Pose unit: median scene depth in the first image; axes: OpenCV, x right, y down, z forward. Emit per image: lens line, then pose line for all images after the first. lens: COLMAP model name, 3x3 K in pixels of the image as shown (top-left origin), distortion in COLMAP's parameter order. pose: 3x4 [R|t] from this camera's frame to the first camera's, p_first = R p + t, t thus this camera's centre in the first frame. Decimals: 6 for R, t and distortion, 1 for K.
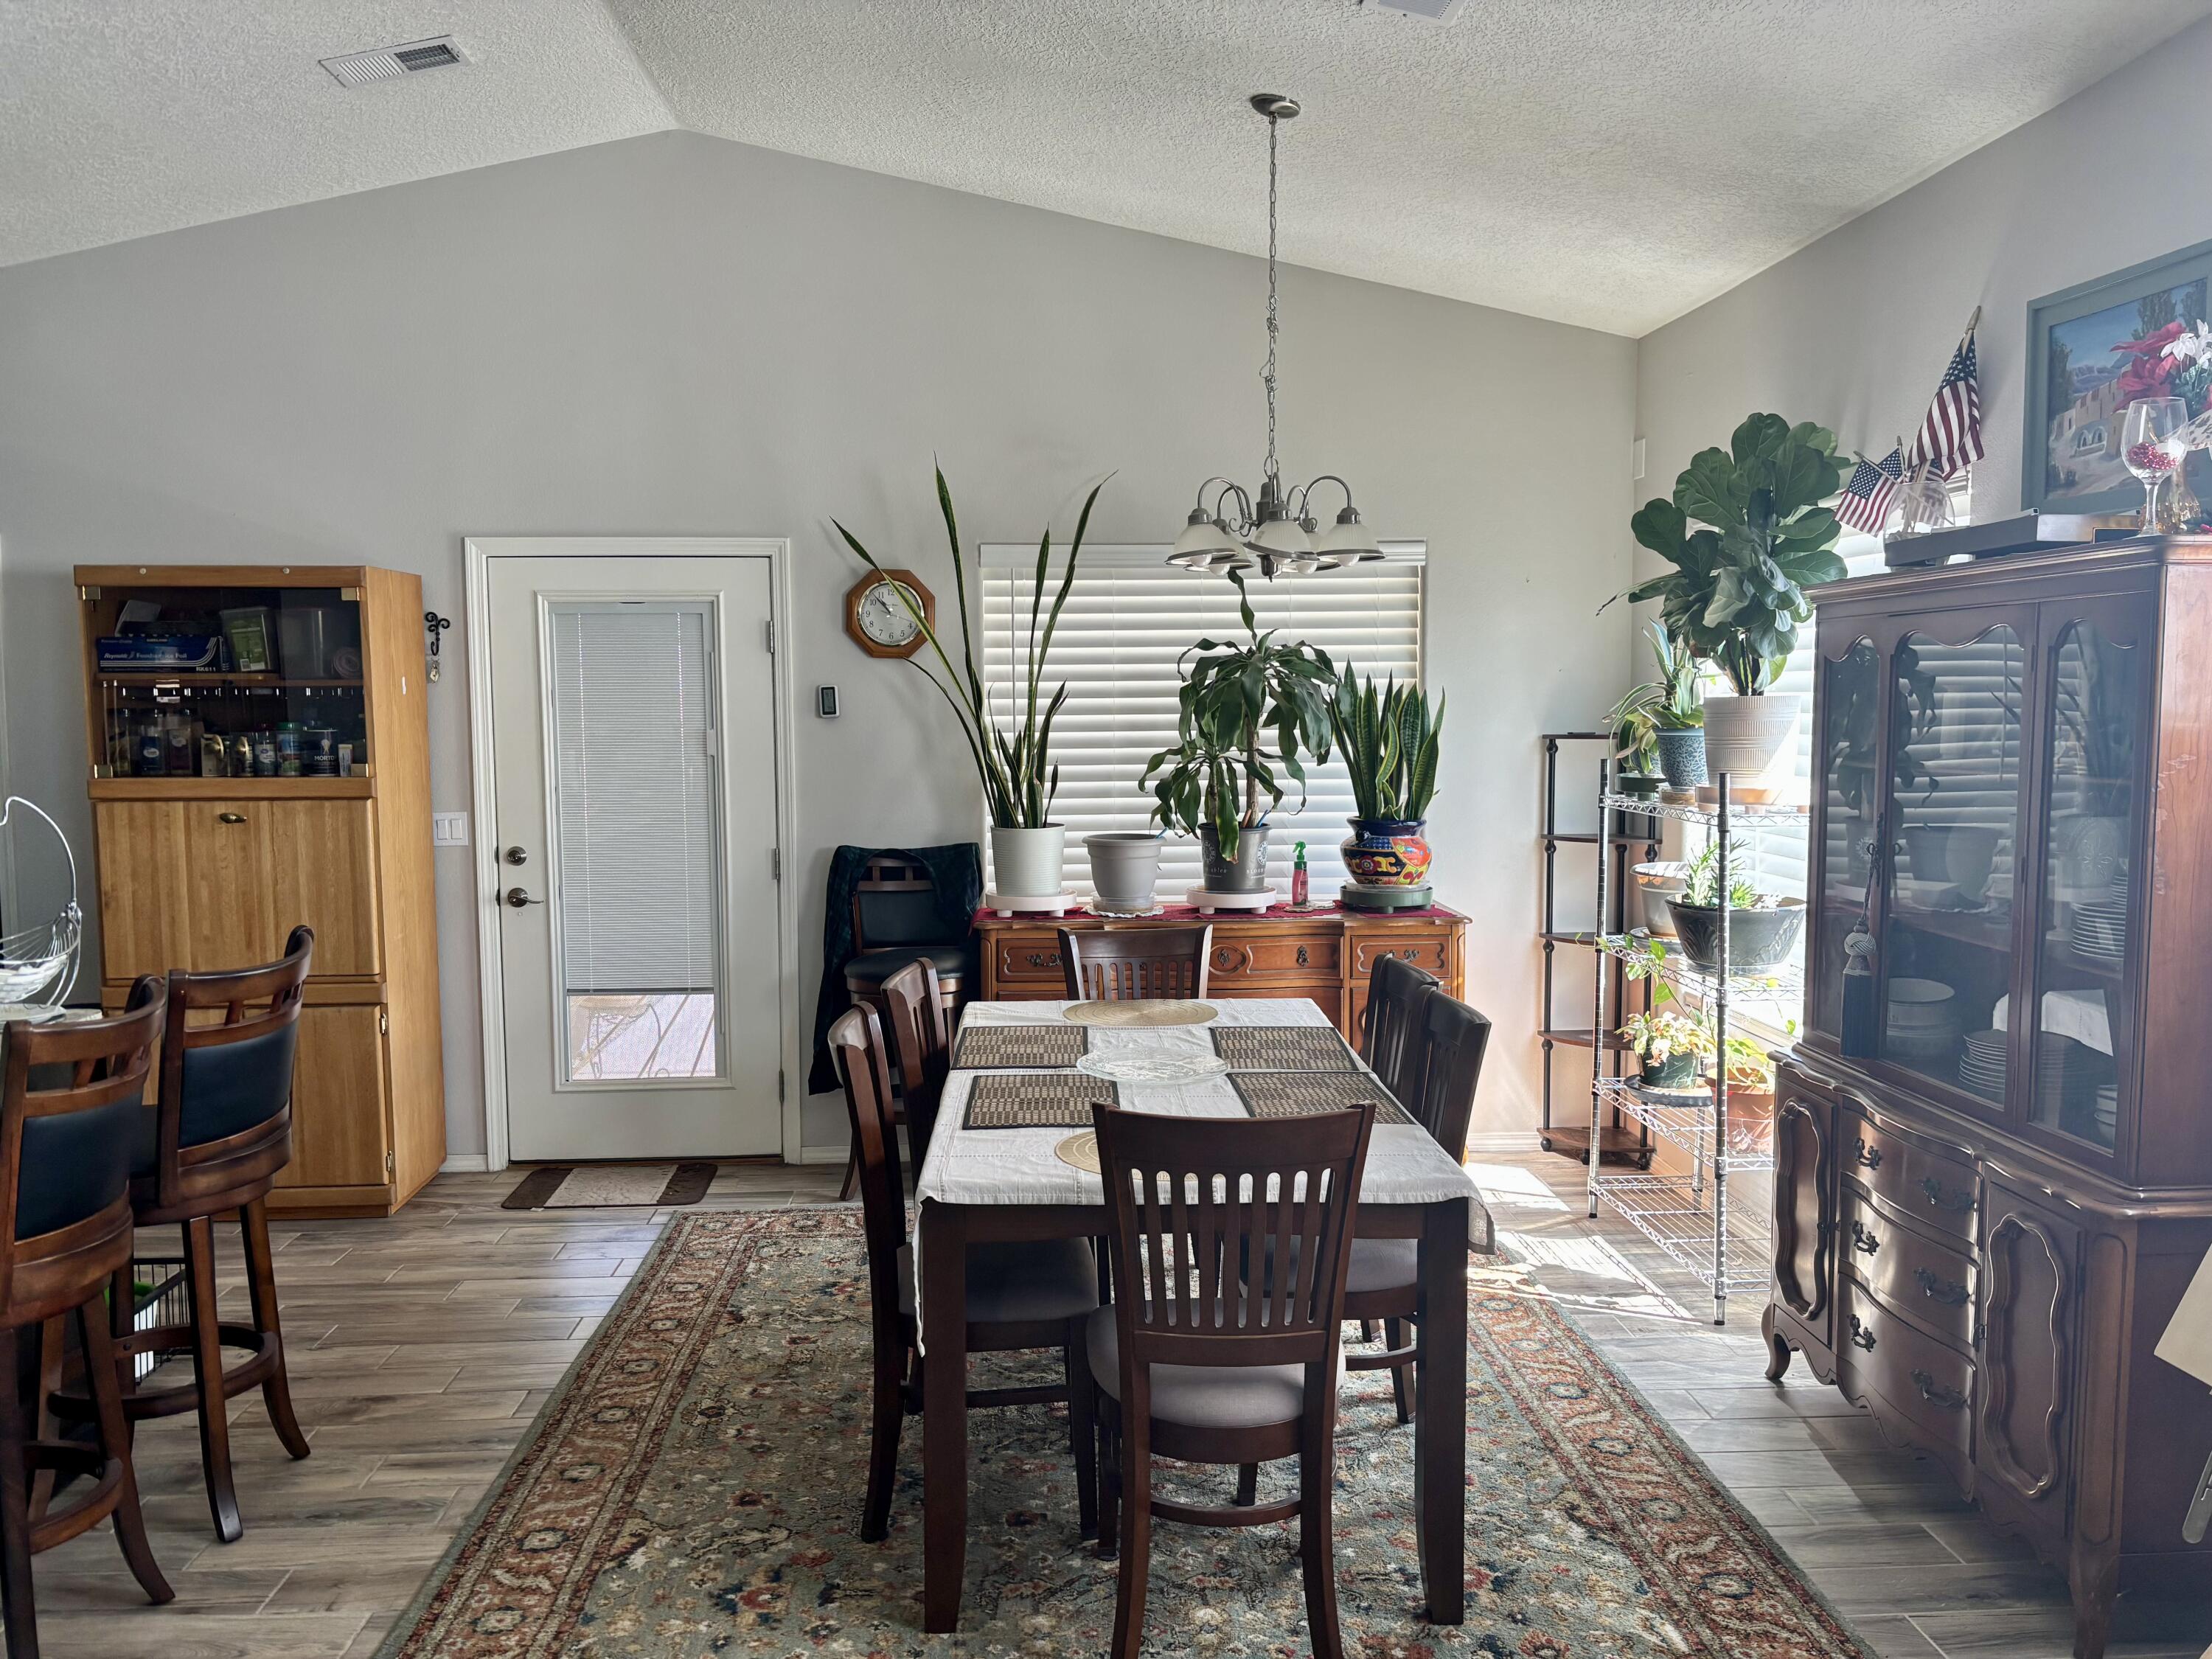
lens RADIAL K [[1689.5, 0, 1096.9], [0, 1689.5, 840.2], [0, 0, 1]] dist [0.016761, 0.000910]
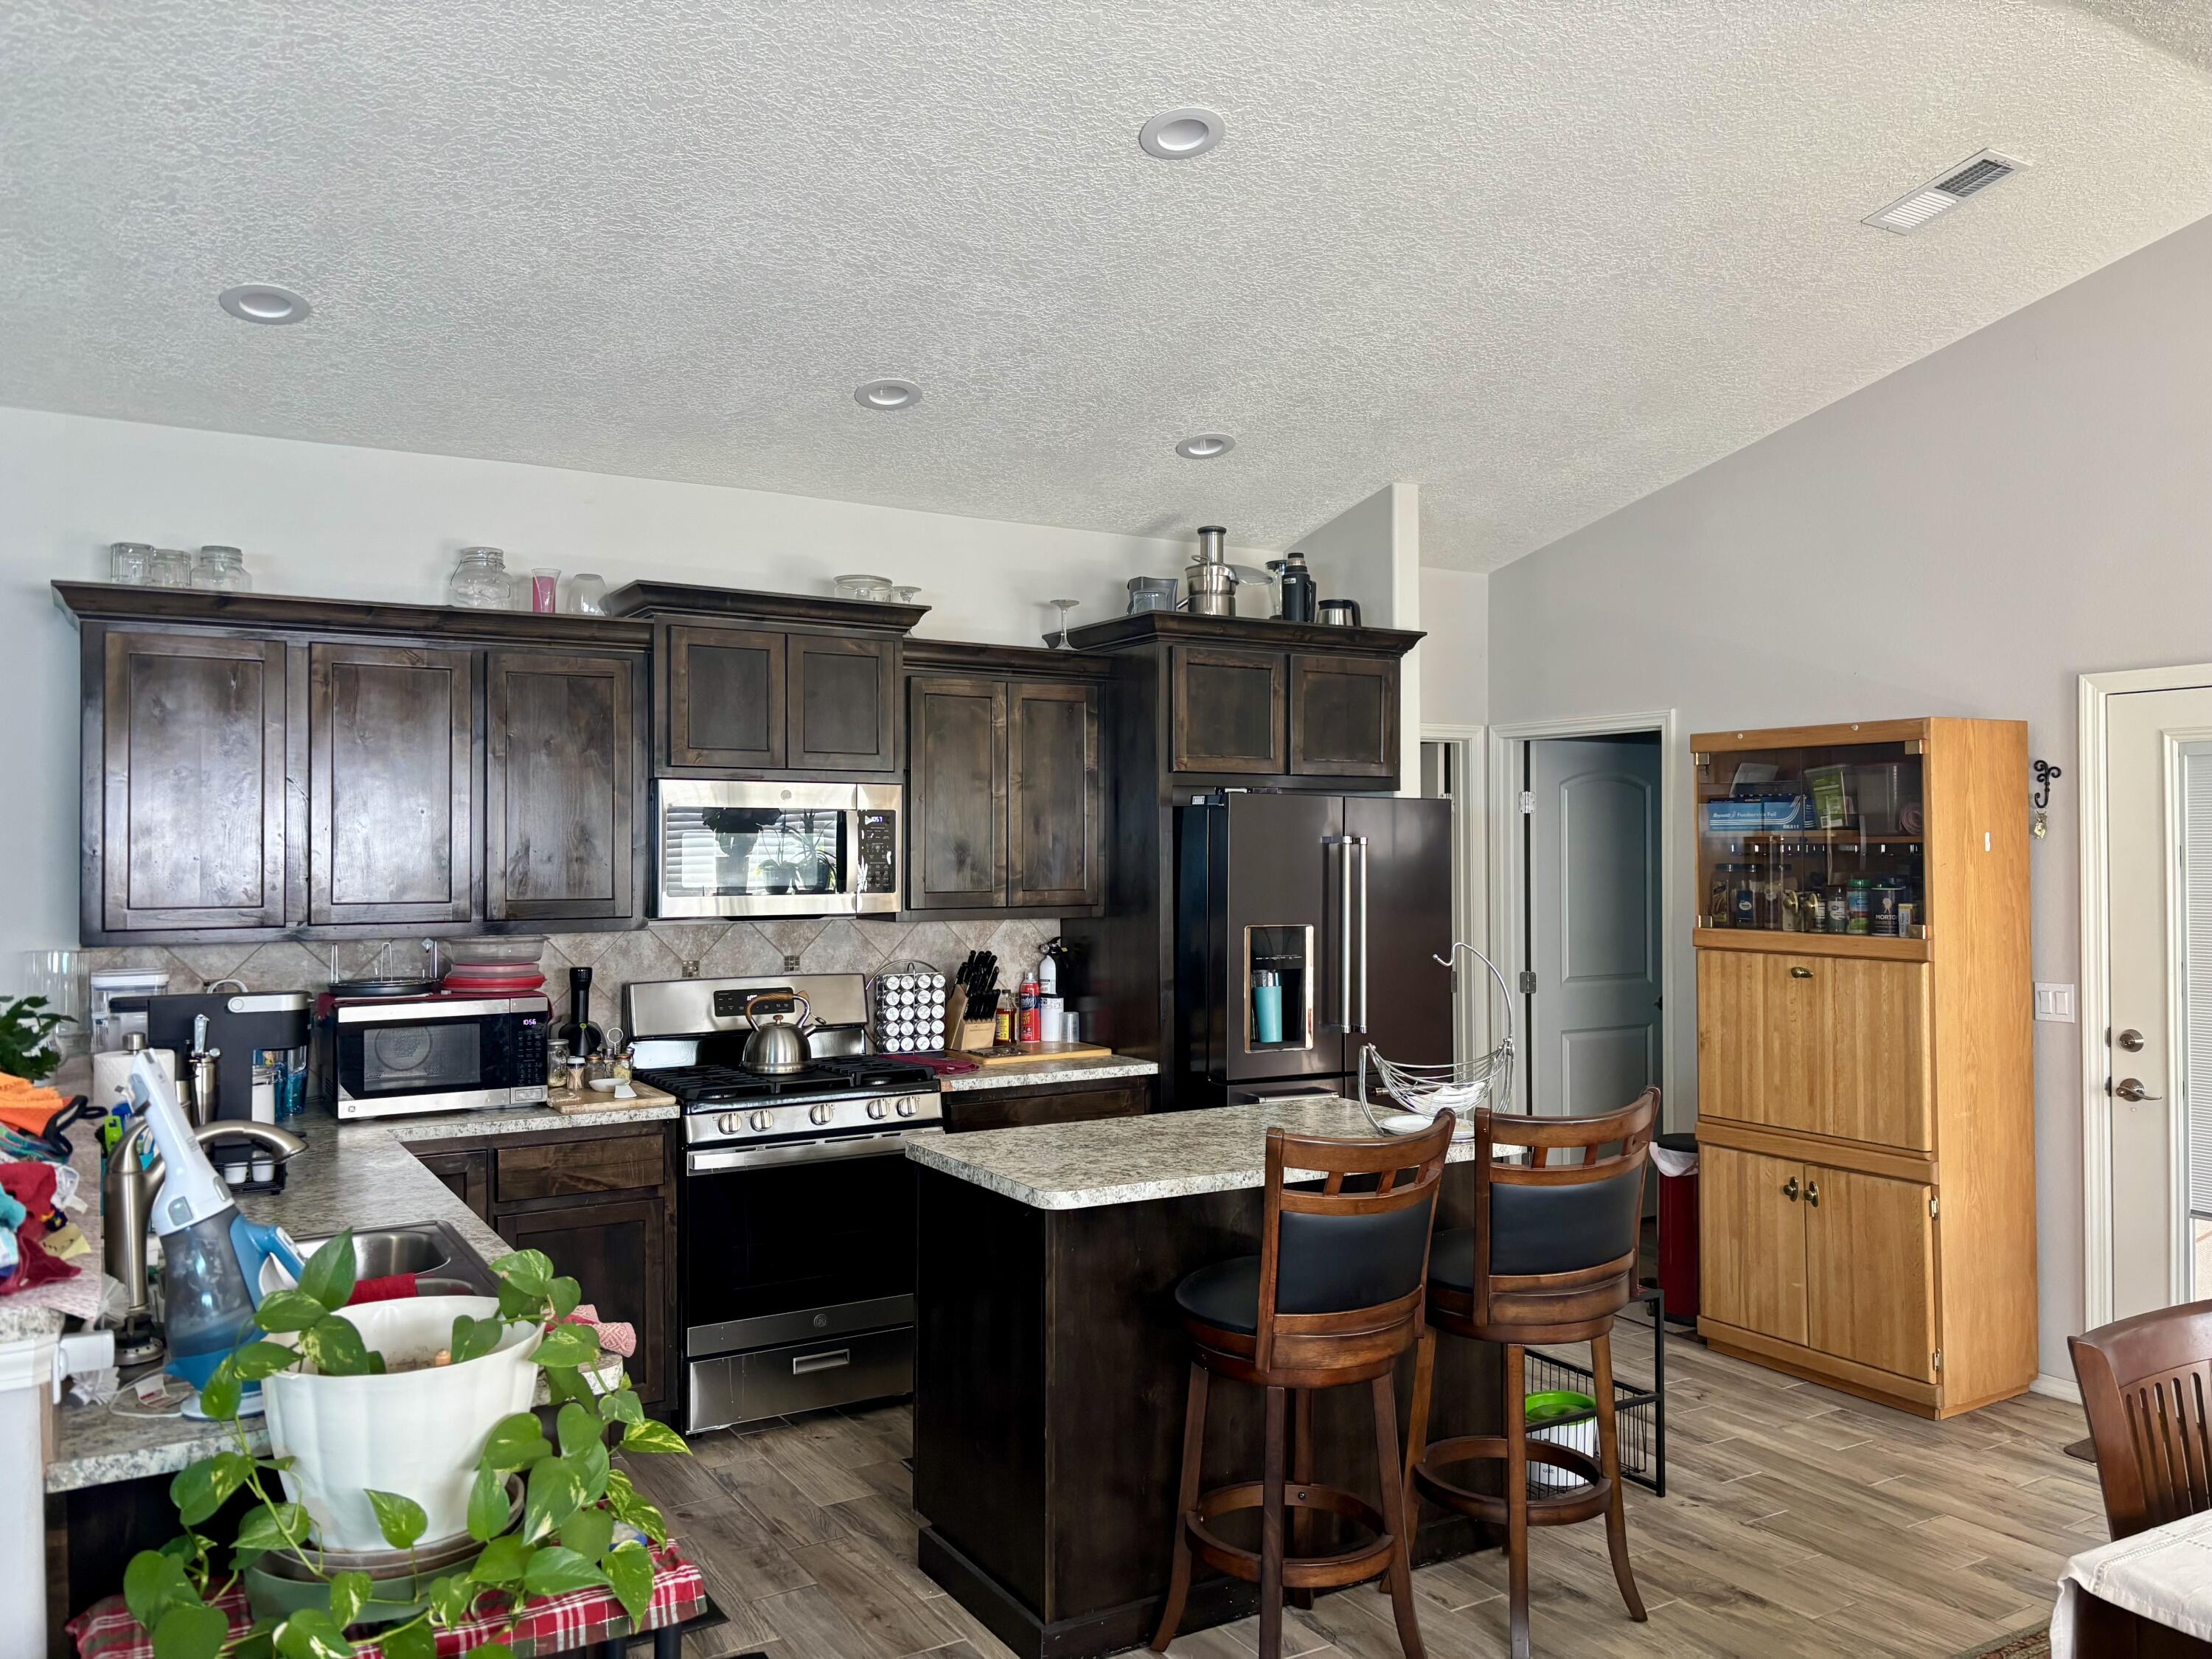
lens RADIAL K [[1683.0, 0, 1122.3], [0, 1683.0, 825.8], [0, 0, 1]] dist [0.052109, -0.065400]
pose [[0.467548, -0.007048, -0.883940, 0.194969], [-0.073168, 0.996228, -0.046644, -0.023435], [0.880934, 0.086485, 0.465269, 0.162393]]
